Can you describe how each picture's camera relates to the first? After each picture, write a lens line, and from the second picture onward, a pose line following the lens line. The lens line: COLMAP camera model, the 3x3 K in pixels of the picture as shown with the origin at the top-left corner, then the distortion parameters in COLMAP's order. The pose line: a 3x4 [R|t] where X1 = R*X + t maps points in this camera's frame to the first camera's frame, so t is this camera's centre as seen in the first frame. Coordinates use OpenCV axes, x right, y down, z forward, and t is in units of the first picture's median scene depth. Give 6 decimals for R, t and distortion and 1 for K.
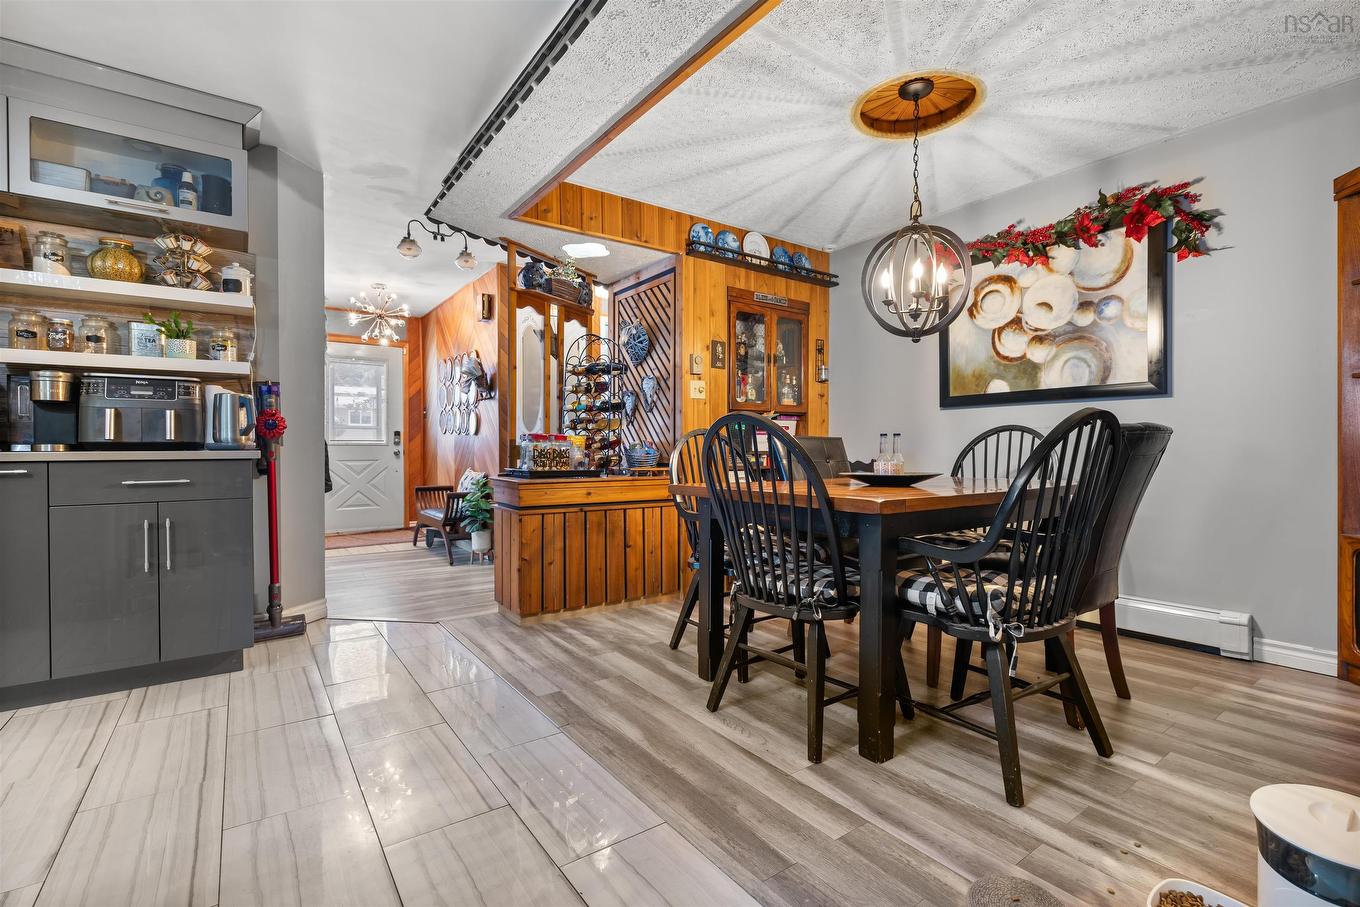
lens RADIAL K [[626.6, 0, 675.1], [0, 626.6, 457.1], [0, 0, 1]] dist [-0.003376, 0.001317]
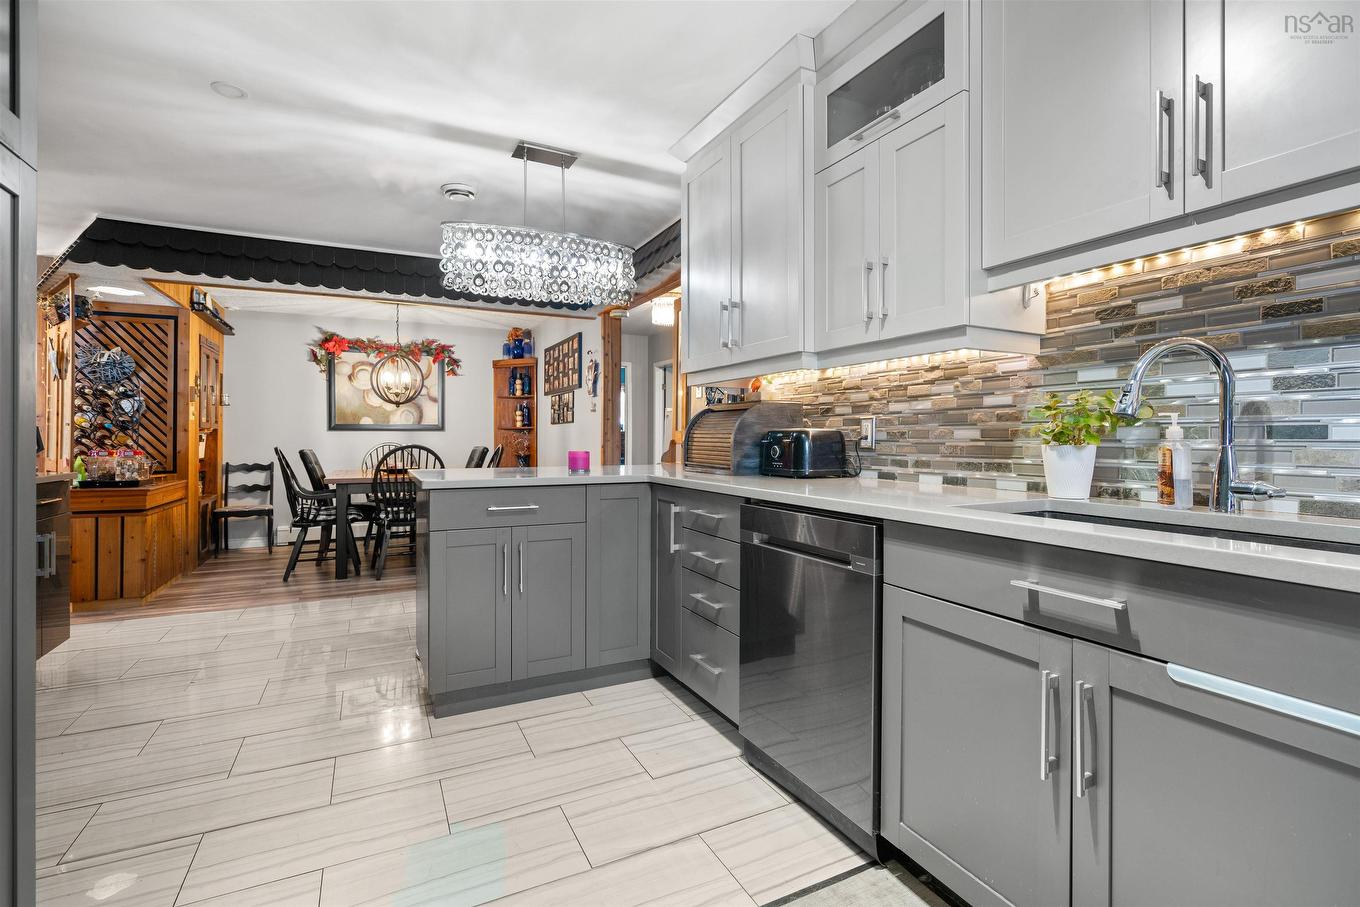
lens RADIAL K [[626.6, 0, 686.0], [0, 626.6, 442.0], [0, 0, 1]] dist [-0.003376, 0.001317]
pose [[0.135734, -0.006969, 0.990721, -1.214614], [0.007284, 0.999955, 0.006035, -0.055519], [-0.990719, 0.006398, 0.135778, -0.197070]]
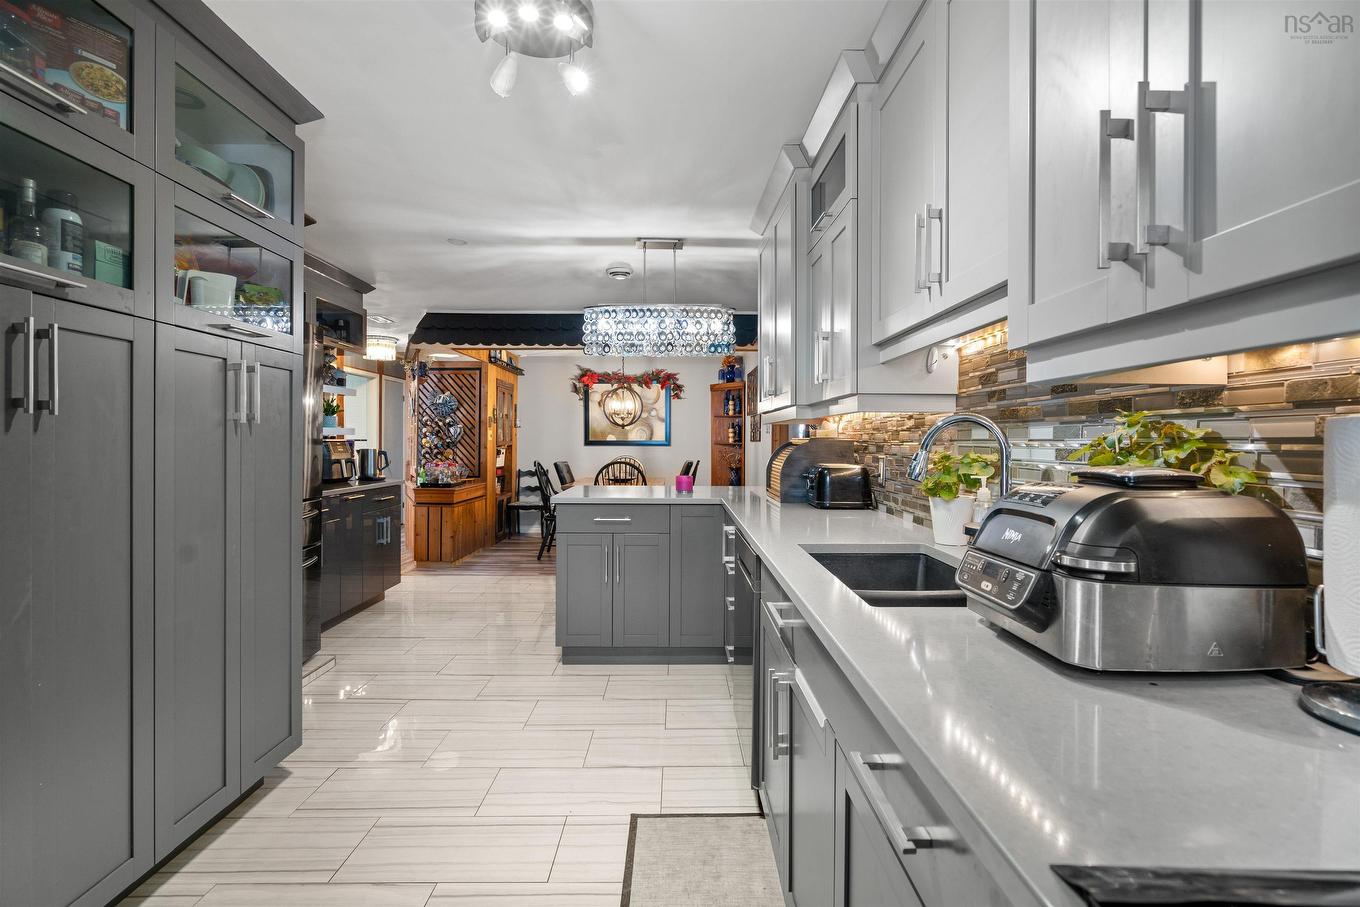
lens RADIAL K [[626.6, 0, 685.4], [0, 626.6, 446.5], [0, 0, 1]] dist [-0.003376, 0.001317]
pose [[0.559812, -0.005109, 0.828604, -1.273759], [0.001075, 0.999985, 0.005440, -0.094879], [-0.828619, -0.002155, 0.559809, -0.537895]]
